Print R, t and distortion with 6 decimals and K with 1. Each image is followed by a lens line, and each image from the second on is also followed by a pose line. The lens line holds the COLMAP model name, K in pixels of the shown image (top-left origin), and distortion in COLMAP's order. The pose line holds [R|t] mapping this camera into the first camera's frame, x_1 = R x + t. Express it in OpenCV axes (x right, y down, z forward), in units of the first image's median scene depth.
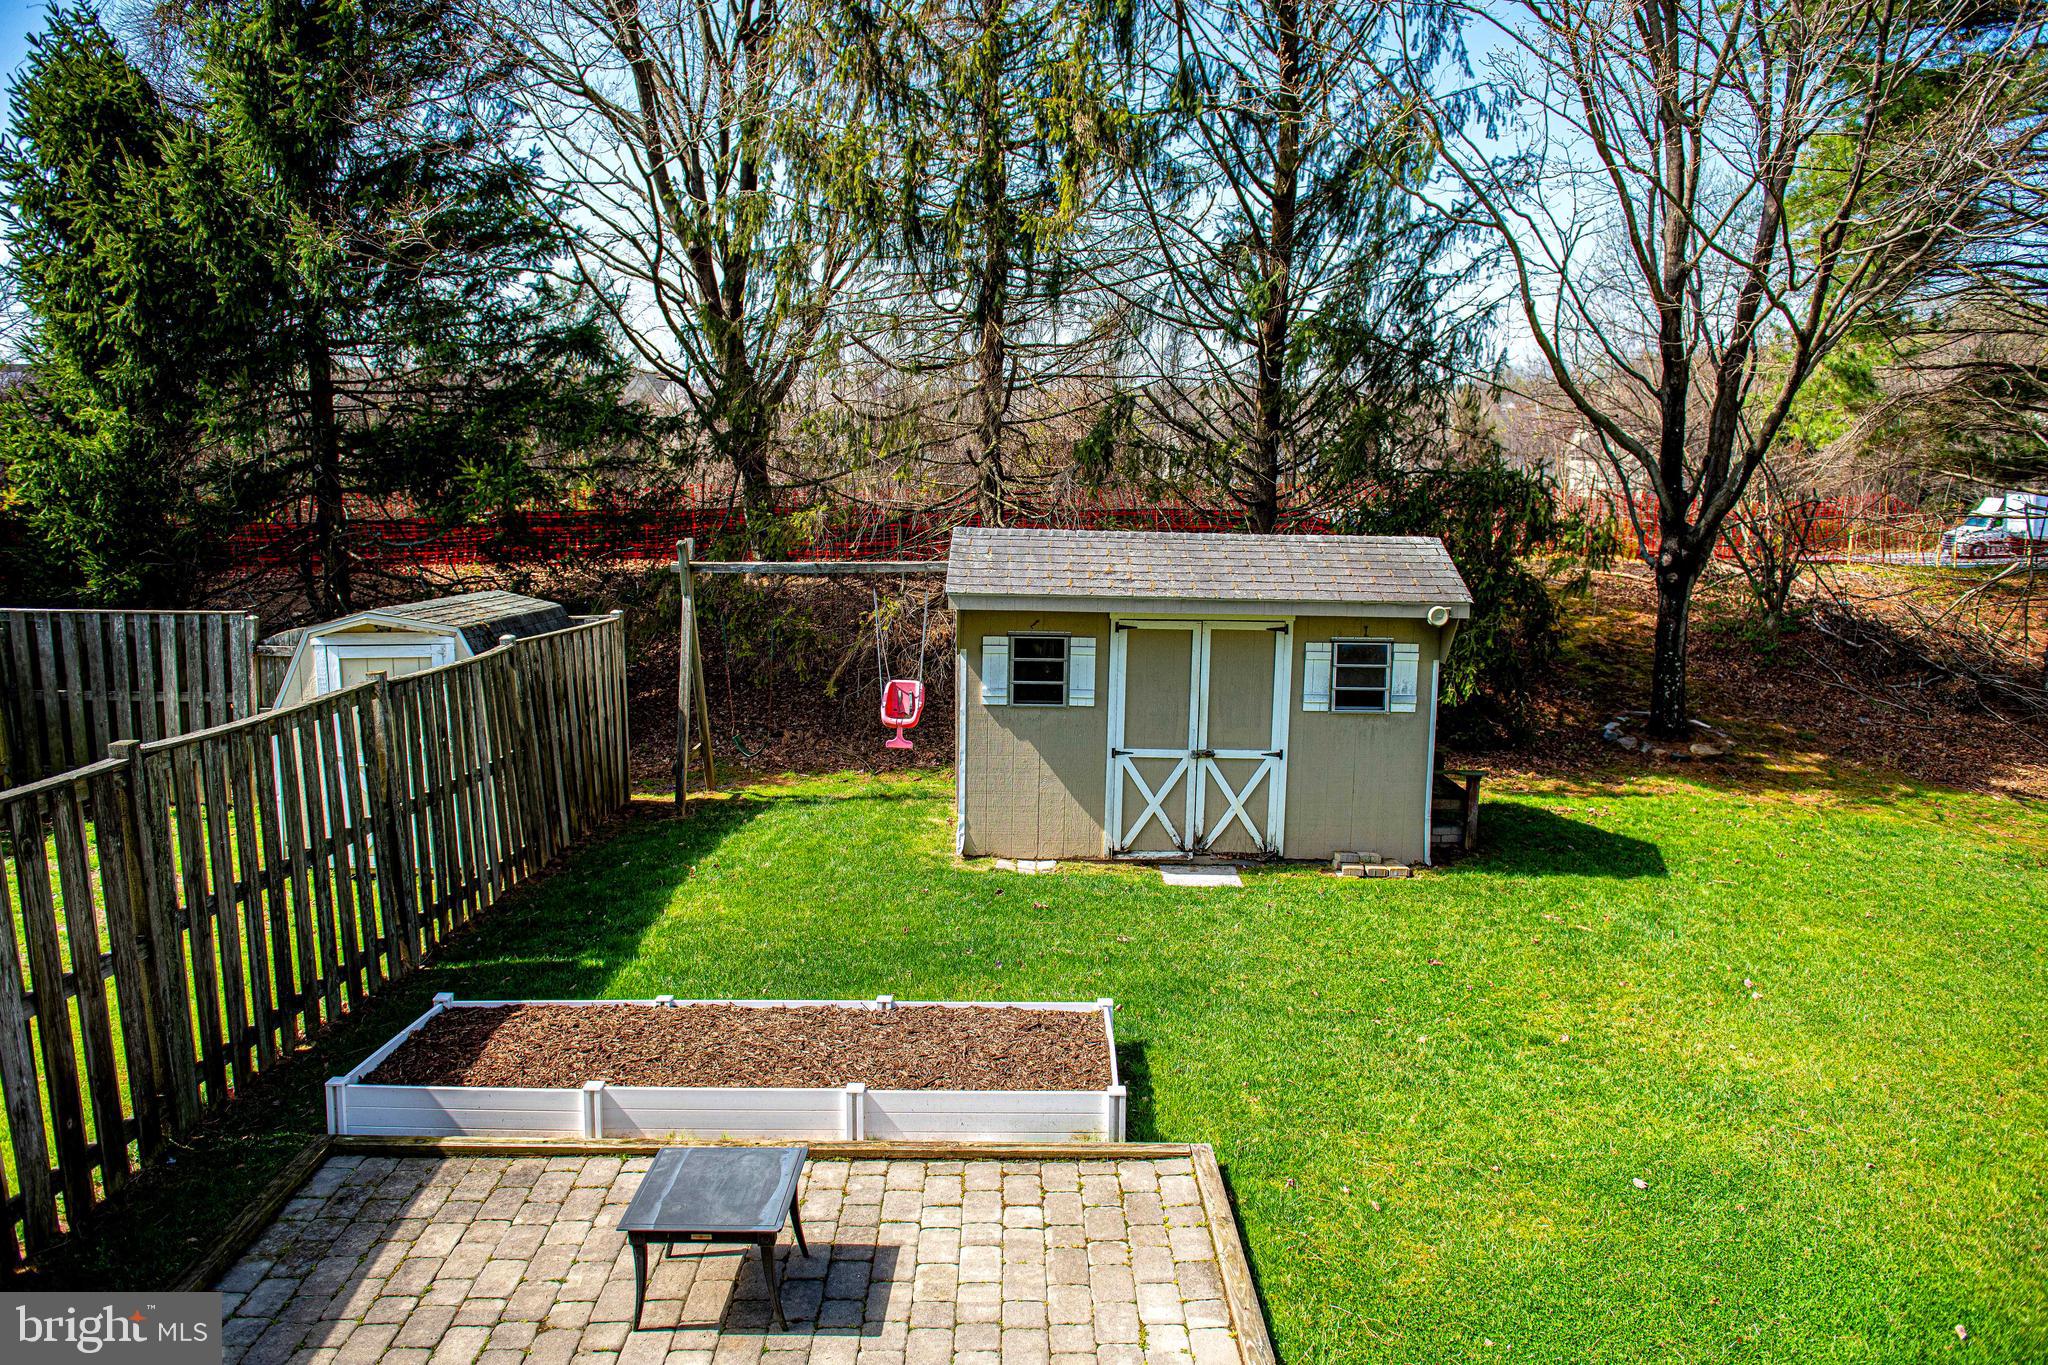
lens RADIAL K [[1429.0, 0, 1024.0], [0, 1429.0, 682.5], [0, 0, 1]] dist [-0.050762, -0.002646]
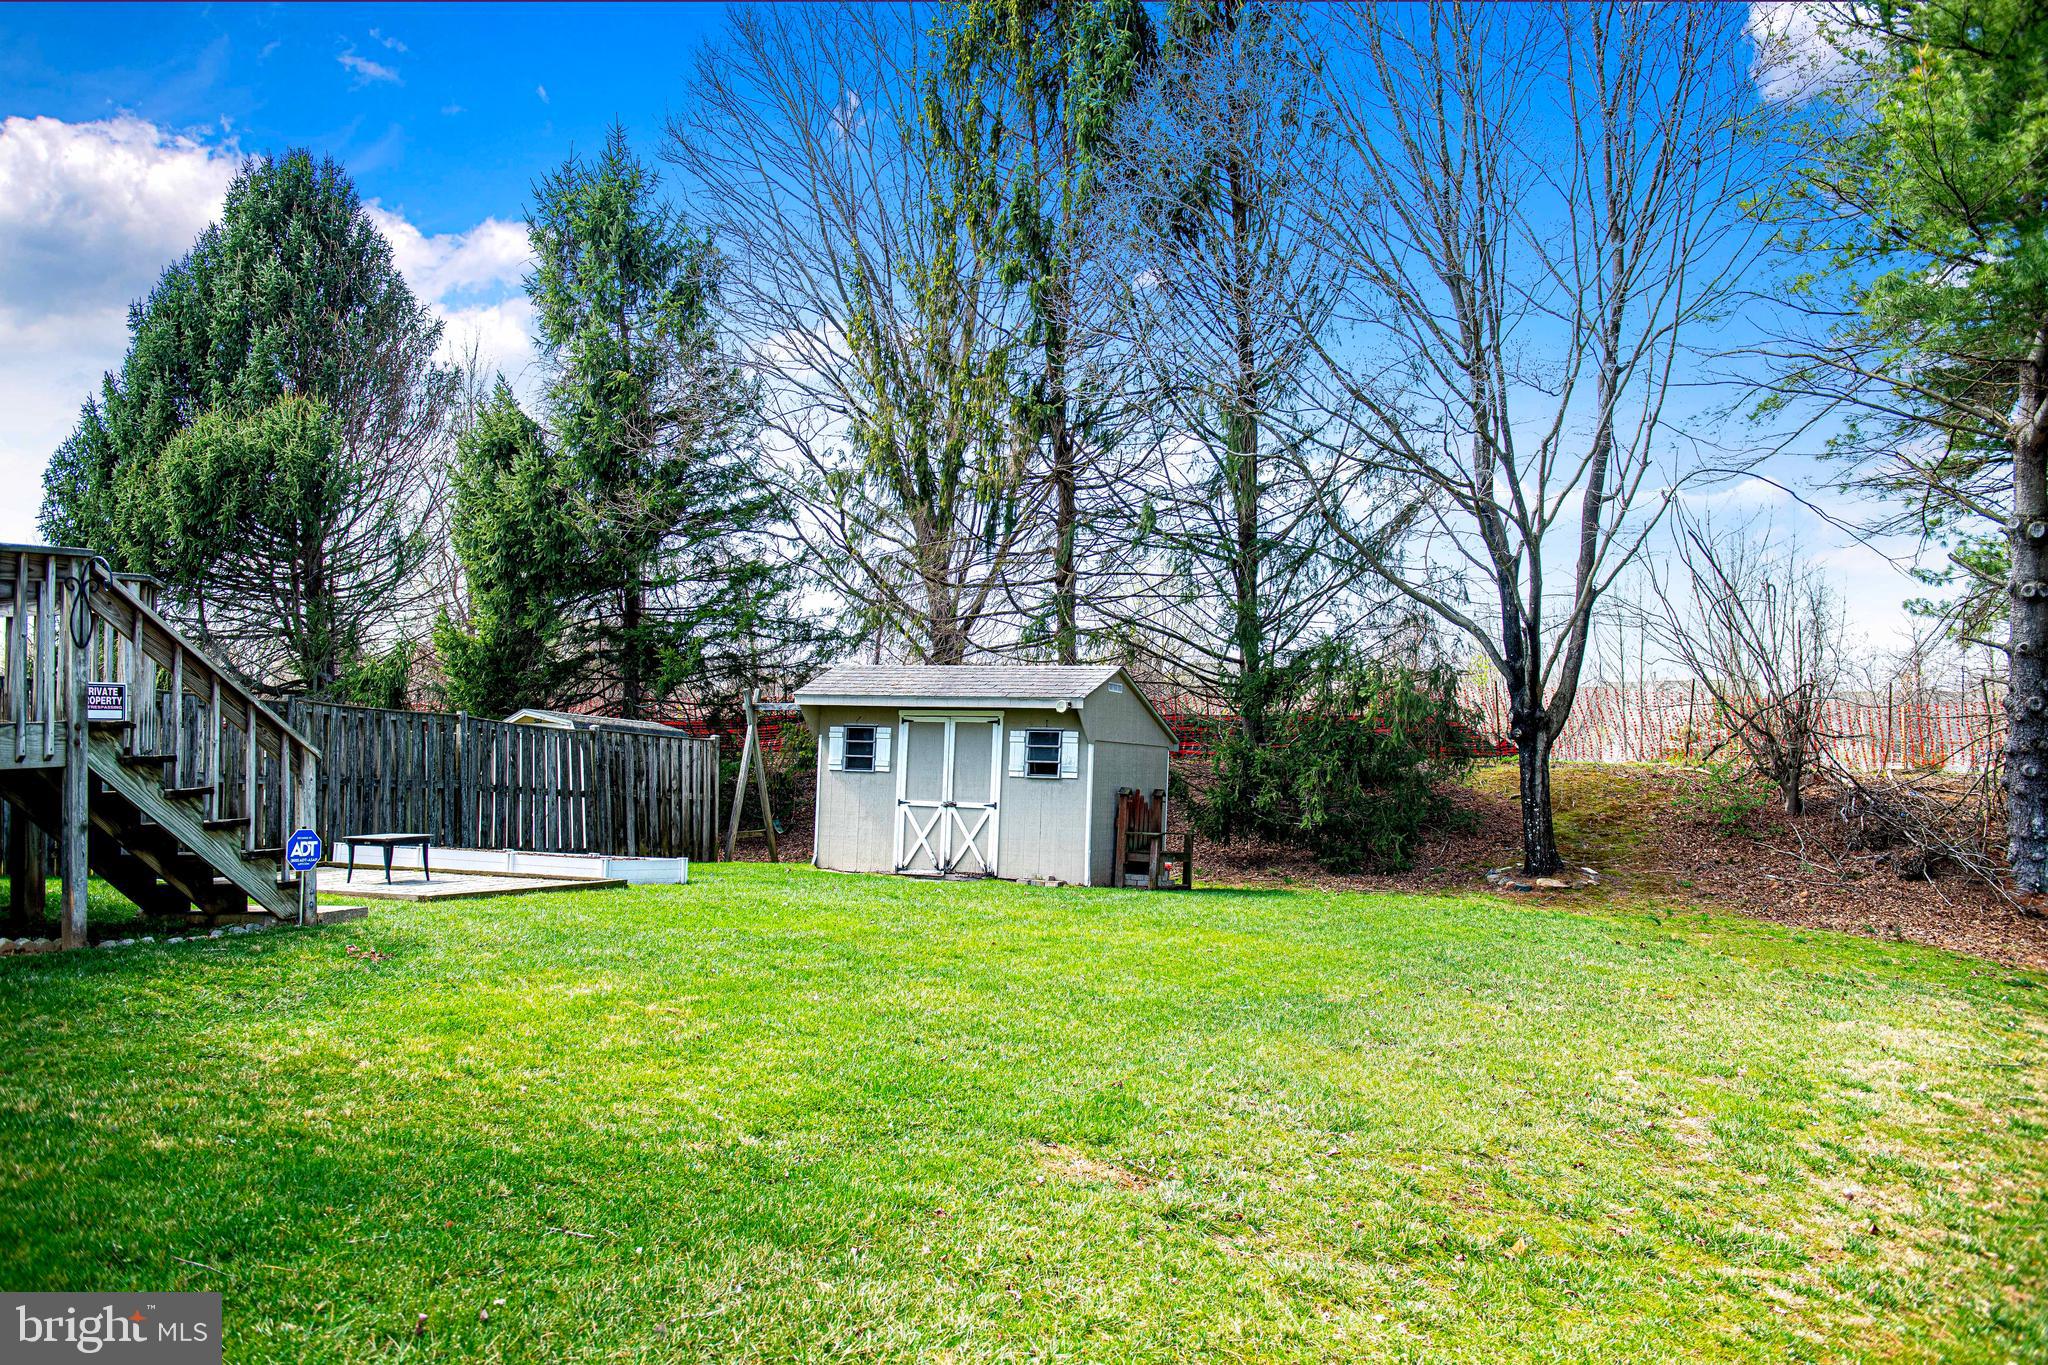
lens RADIAL K [[1658.1, 0, 1024.0], [0, 1658.1, 682.5], [0, 0, 1]] dist [-0.014698, -0.004094]
pose [[0.900360, -0.010342, -0.435022, 0.968286], [-0.081940, 0.977803, -0.192837, 0.258169], [0.427360, 0.209269, 0.879528, -0.548993]]
